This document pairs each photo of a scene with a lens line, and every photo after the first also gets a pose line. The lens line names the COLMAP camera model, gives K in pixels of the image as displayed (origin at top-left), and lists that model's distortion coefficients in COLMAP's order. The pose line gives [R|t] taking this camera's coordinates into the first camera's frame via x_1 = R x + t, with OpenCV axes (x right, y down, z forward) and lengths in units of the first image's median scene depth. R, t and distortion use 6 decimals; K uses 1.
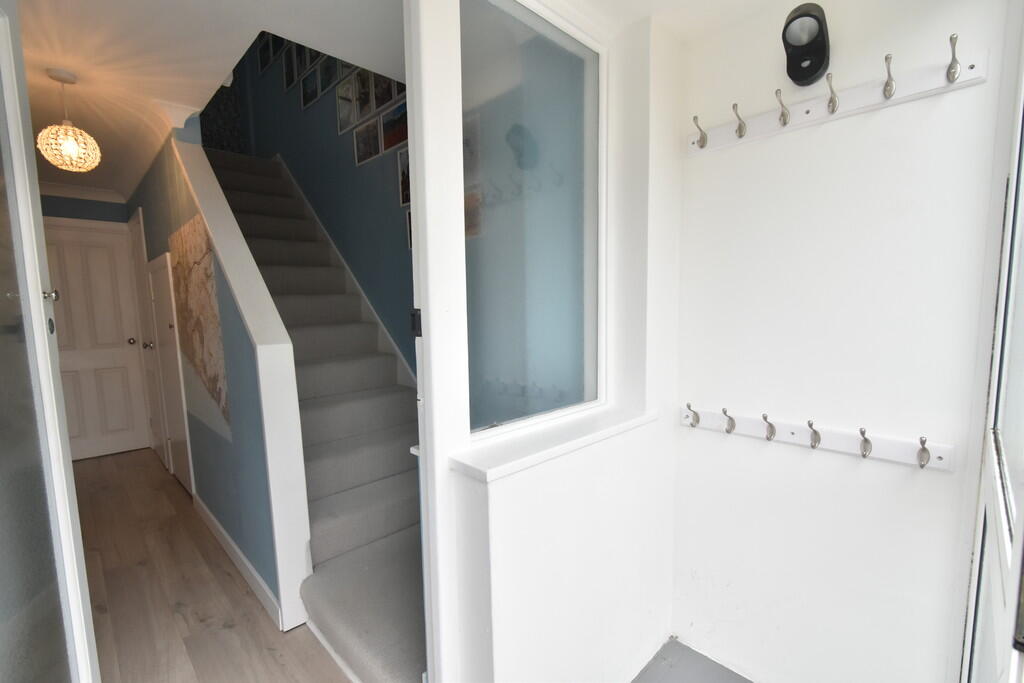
lens RADIAL K [[450.8, 0, 516.5], [0, 450.8, 358.2], [0, 0, 1]] dist [0.000600, -0.004829]
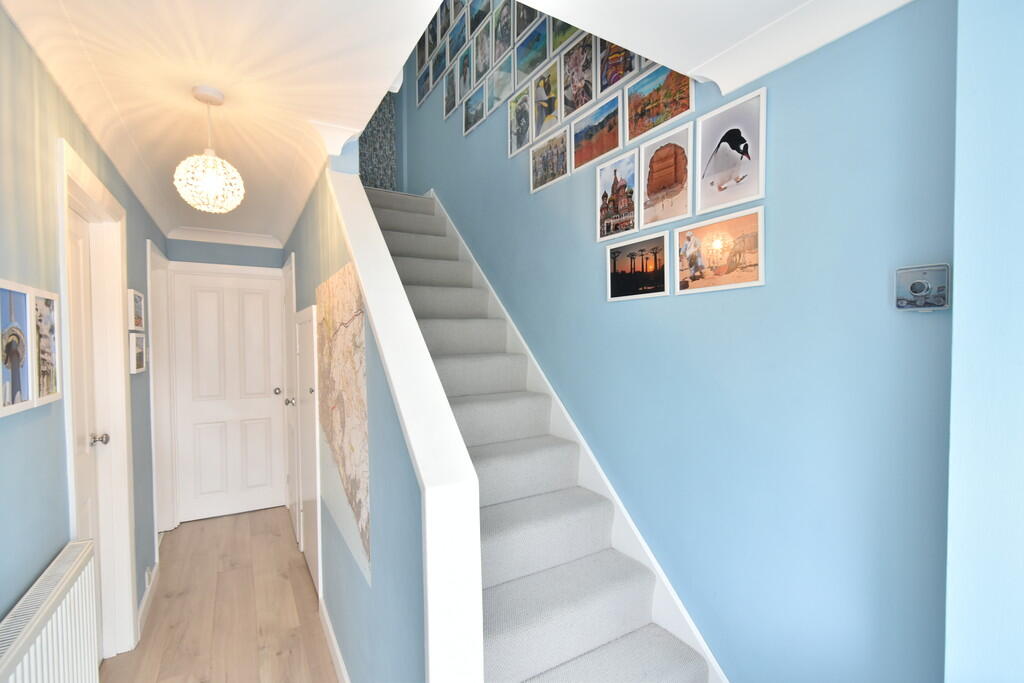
lens RADIAL K [[460.8, 0, 516.3], [0, 460.8, 354.8], [0, 0, 1]] dist [0.011460, -0.006783]
pose [[0.968540, 0.022074, -0.247876, -0.200874], [-0.041488, 0.996441, -0.073371, -0.098988], [0.245374, 0.081347, 0.966009, 0.277284]]
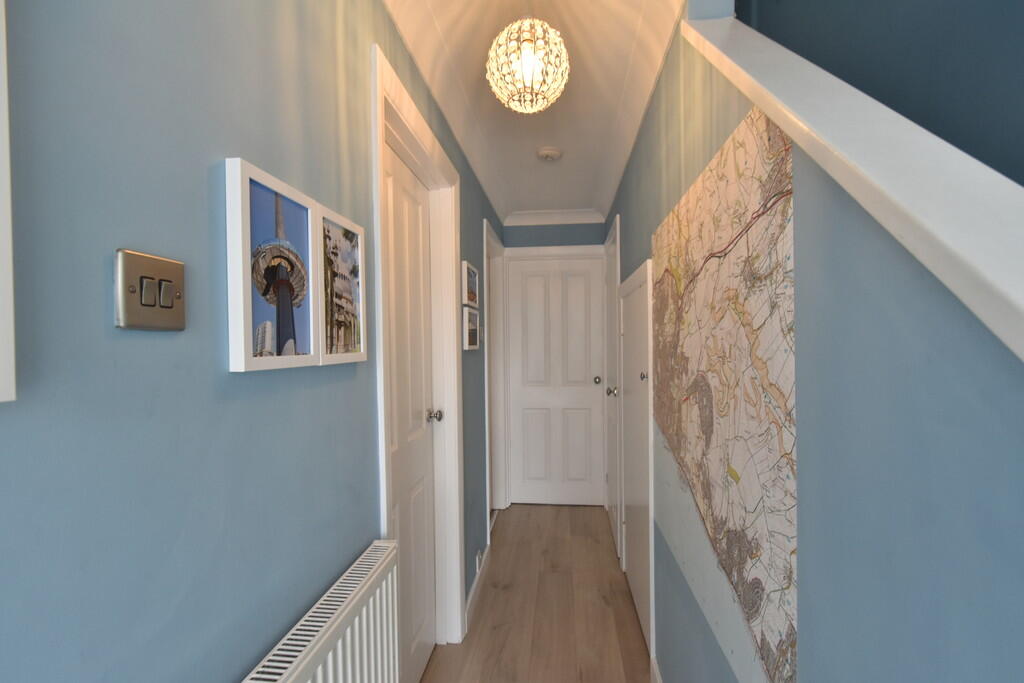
lens RADIAL K [[460.8, 0, 516.3], [0, 460.8, 354.8], [0, 0, 1]] dist [0.011460, -0.006783]
pose [[0.627252, 0.033033, -0.778115, -0.410590], [-0.088007, 0.995707, -0.028674, -0.073089], [0.773828, 0.086465, 0.627466, 0.494218]]
